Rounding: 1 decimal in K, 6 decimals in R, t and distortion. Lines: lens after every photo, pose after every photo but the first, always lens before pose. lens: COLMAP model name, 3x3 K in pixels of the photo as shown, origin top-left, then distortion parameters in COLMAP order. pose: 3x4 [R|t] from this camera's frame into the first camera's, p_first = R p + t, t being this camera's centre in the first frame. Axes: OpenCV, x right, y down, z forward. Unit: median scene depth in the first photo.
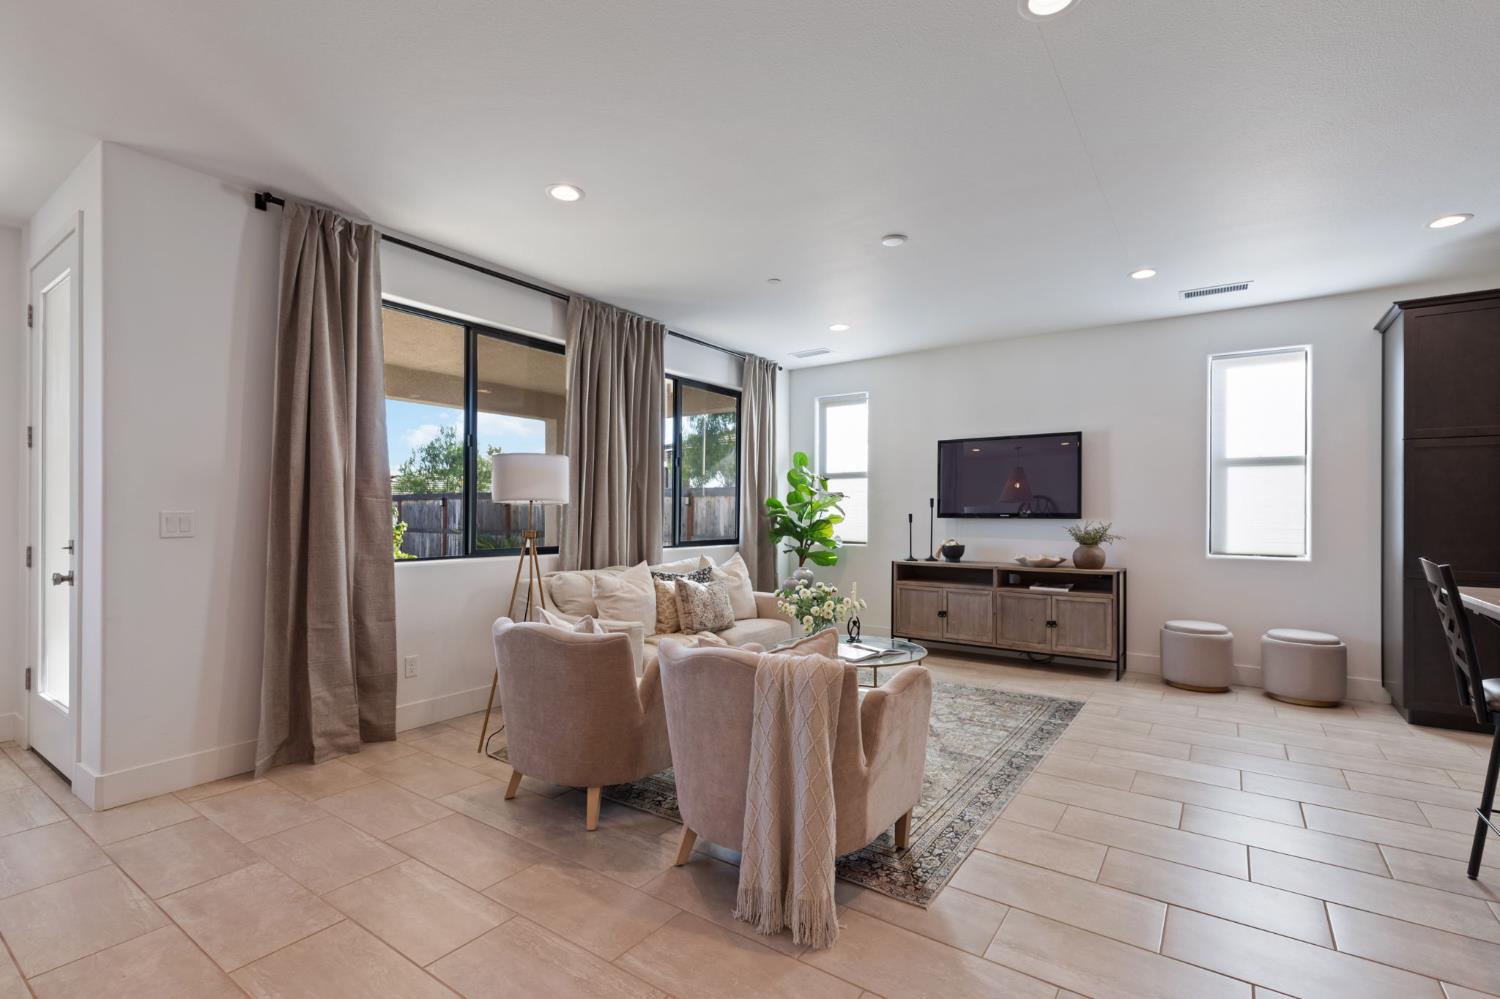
lens RADIAL K [[681.3, 0, 752.8], [0, 681.3, 506.9], [0, 0, 1]] dist [0.014332, -0.001403]
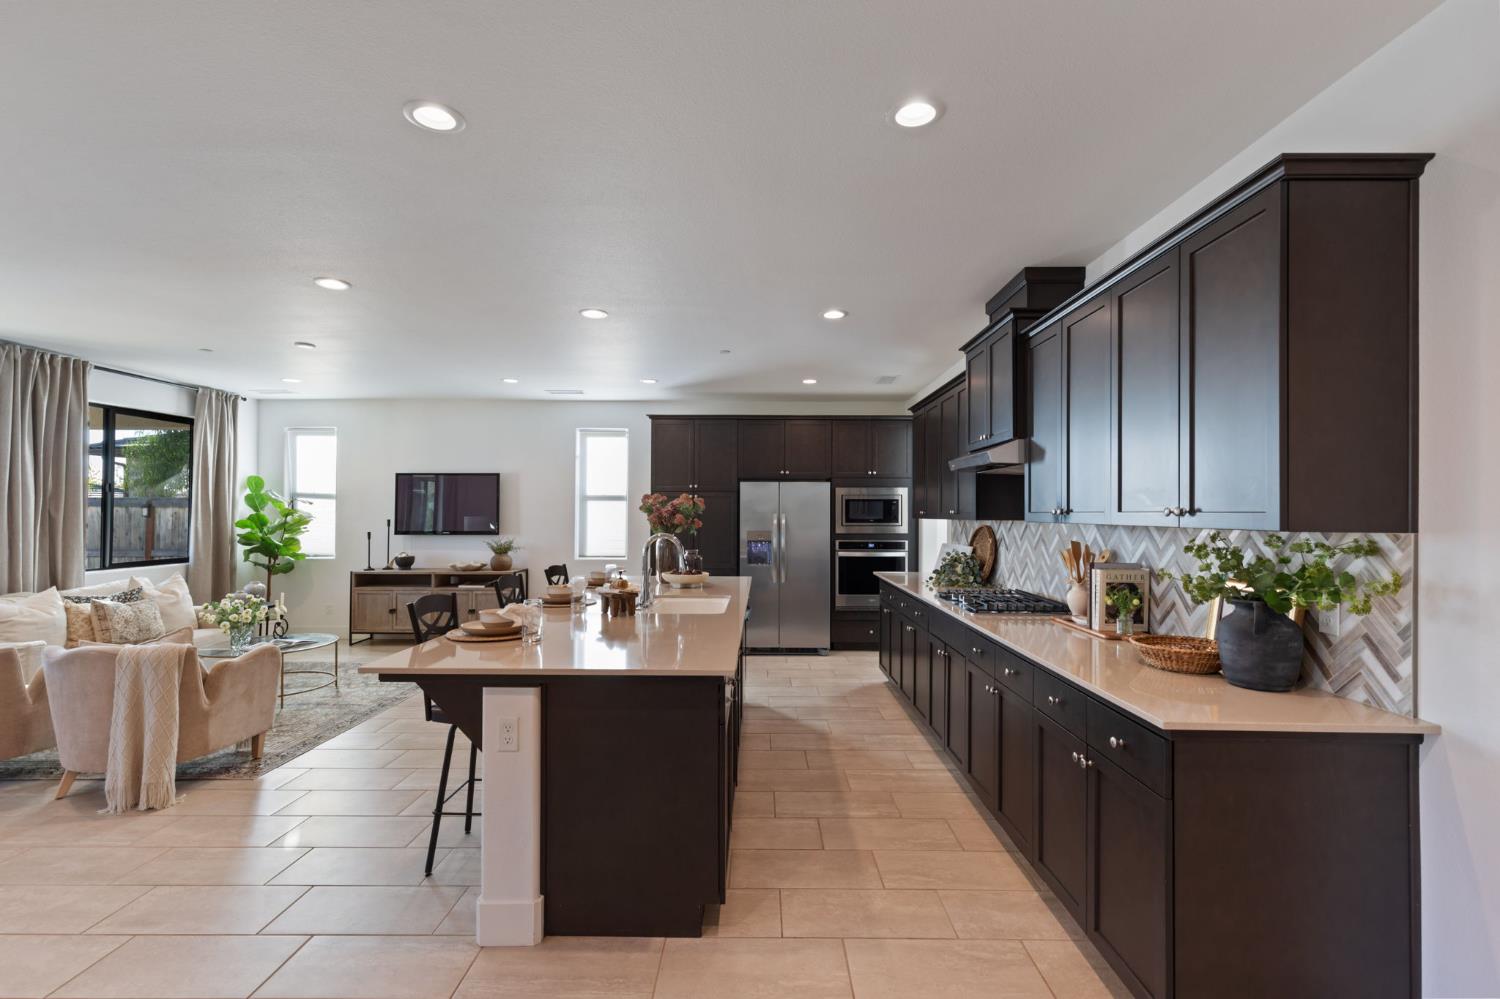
lens RADIAL K [[681.3, 0, 752.9], [0, 681.3, 501.8], [0, 0, 1]] dist [0.014332, -0.001403]
pose [[0.828211, 0.006128, 0.560383, 0.133778], [-0.006930, 0.999976, -0.000694, -0.057754], [-0.560374, -0.003308, 0.828233, -0.493405]]
